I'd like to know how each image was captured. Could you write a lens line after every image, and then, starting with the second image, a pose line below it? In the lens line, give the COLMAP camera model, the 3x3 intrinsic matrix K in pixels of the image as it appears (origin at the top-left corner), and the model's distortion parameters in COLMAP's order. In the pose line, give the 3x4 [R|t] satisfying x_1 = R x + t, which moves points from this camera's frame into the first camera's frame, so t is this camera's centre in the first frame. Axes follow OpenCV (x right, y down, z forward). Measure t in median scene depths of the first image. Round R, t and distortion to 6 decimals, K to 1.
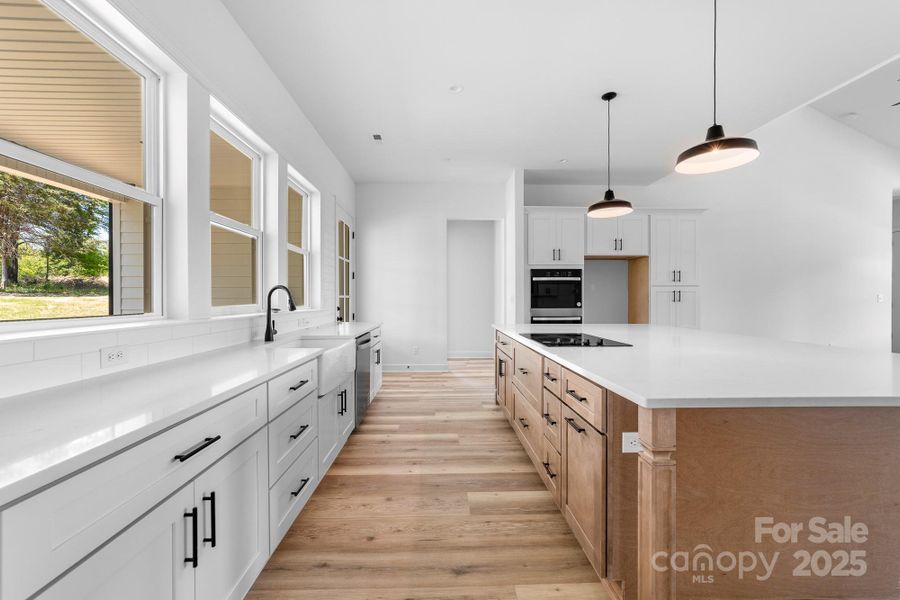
lens RADIAL K [[349.4, 0, 446.4], [0, 349.4, 298.5], [0, 0, 1]] dist [-0.011020, 0.002926]
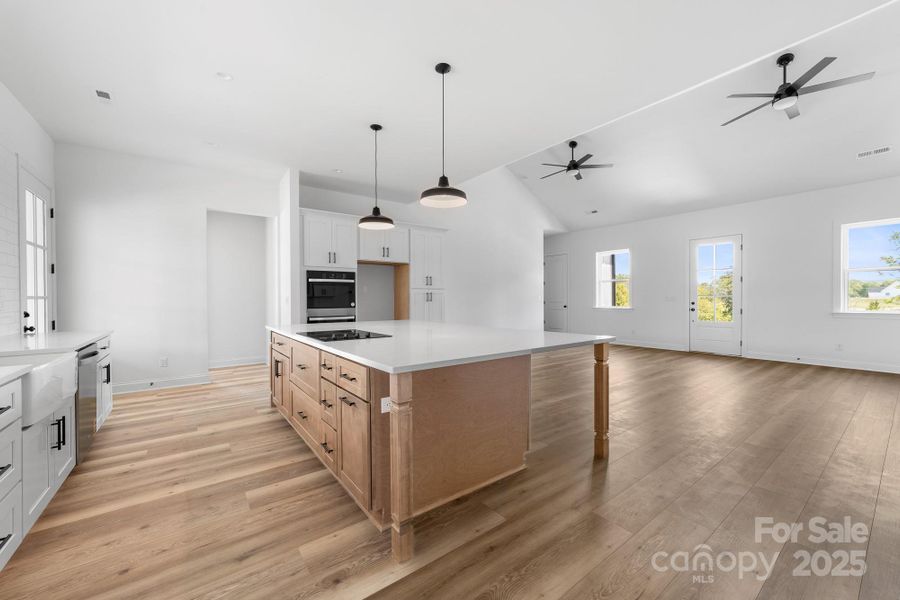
lens RADIAL K [[349.4, 0, 443.8], [0, 349.4, 302.9], [0, 0, 1]] dist [-0.011020, 0.002926]
pose [[0.817561, -0.010049, 0.575754, -0.033378], [0.004008, 0.999923, 0.011762, 0.000121], [-0.575827, -0.007309, 0.817539, -0.113953]]
